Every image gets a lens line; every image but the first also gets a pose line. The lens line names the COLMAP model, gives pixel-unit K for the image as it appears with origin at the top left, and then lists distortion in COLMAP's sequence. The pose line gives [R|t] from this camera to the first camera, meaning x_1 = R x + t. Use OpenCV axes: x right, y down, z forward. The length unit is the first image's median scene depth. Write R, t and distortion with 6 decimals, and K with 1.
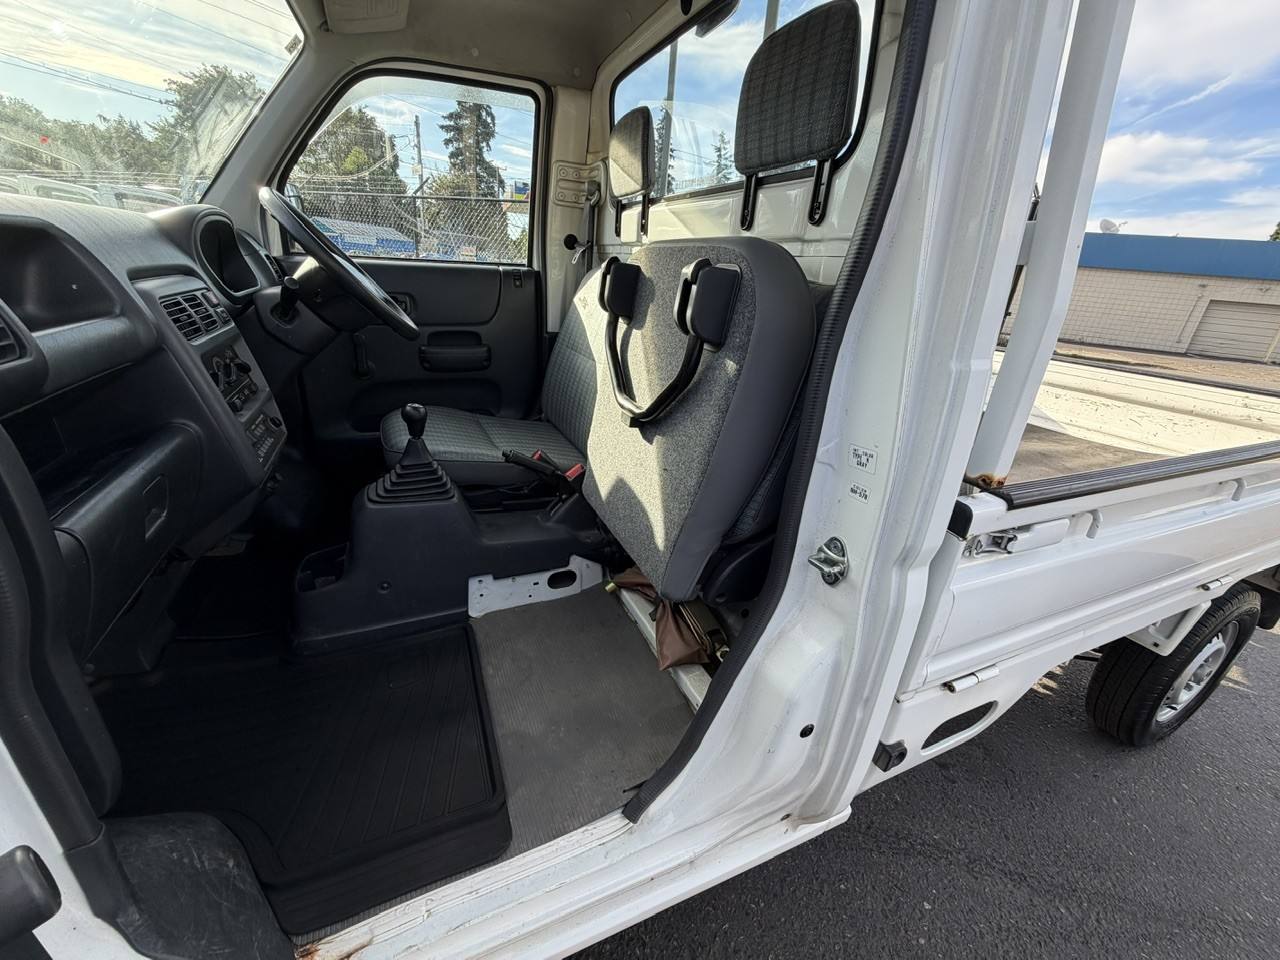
lens RADIAL K [[515.1, 0, 641.4], [0, 515.1, 472.1], [0, 0, 1]] dist [0.001361, 0.000159]
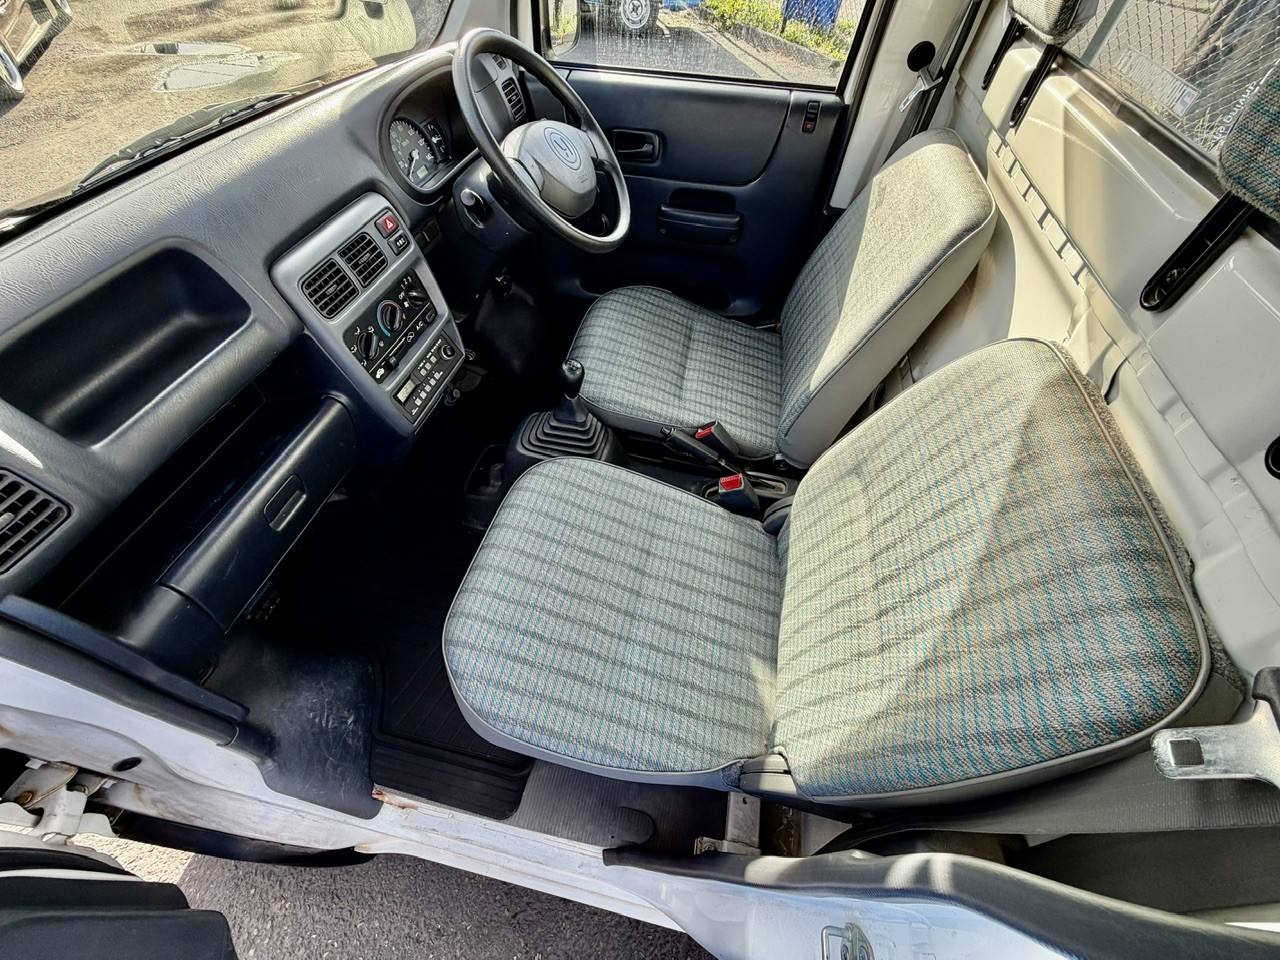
lens RADIAL K [[515.1, 0, 641.4], [0, 515.1, 472.1], [0, 0, 1]] dist [0.001361, 0.000159]
pose [[0.804393, 0.441766, -0.397234, 0.089907], [-0.210683, 0.837295, 0.504529, -0.485019], [0.555486, -0.322149, 0.766587, 0.368642]]
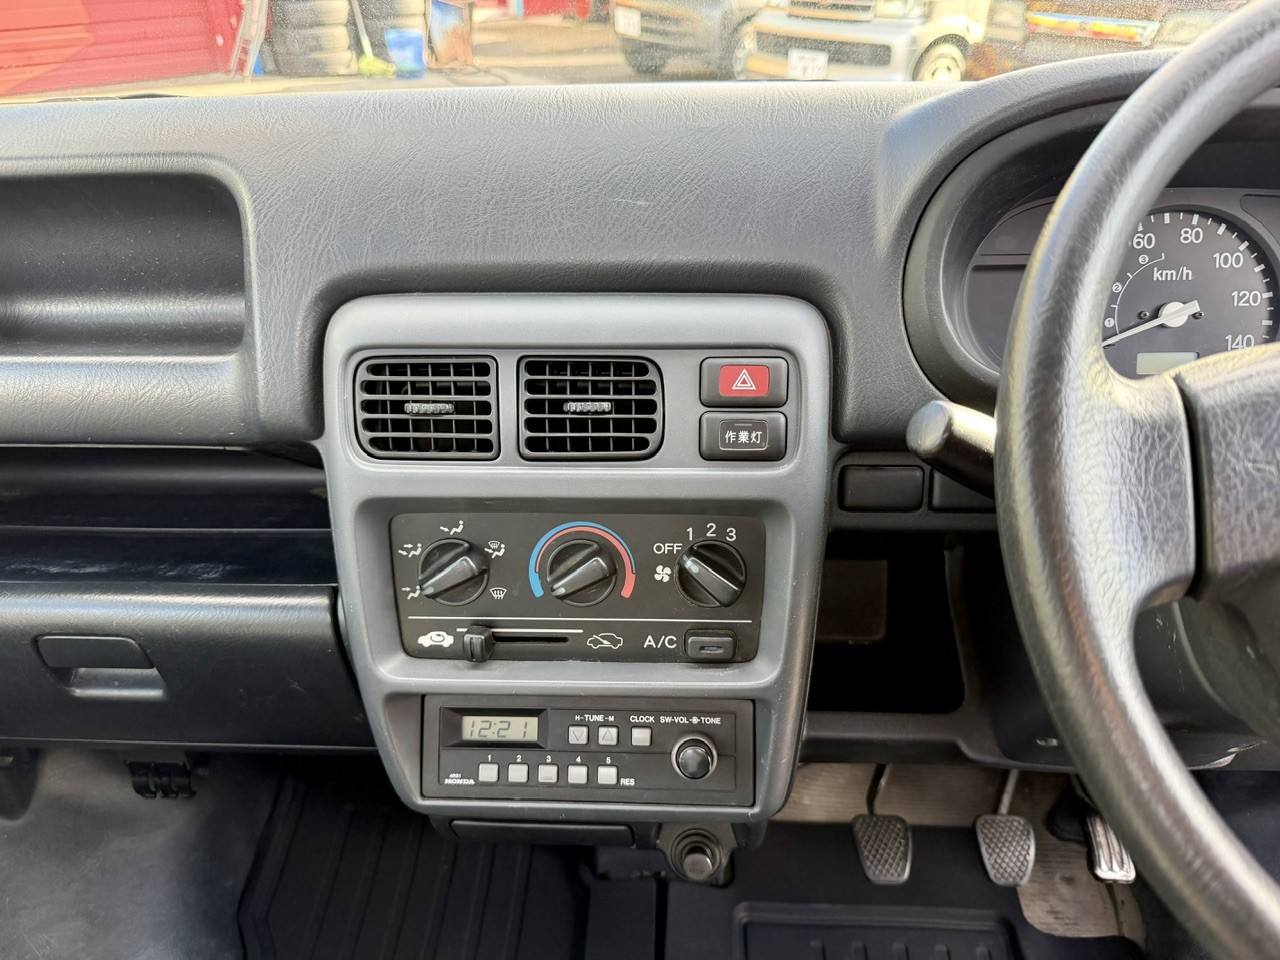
lens RADIAL K [[915.8, 0, 655.6], [0, 915.8, 477.3], [0, 0, 1]] dist [0.066564, -0.109828]
pose [[-0.451859, 0.389588, -0.802524, -0.320750], [-0.333460, 0.760626, 0.557003, -0.535001], [0.827422, 0.519297, -0.213784, 1.021070]]
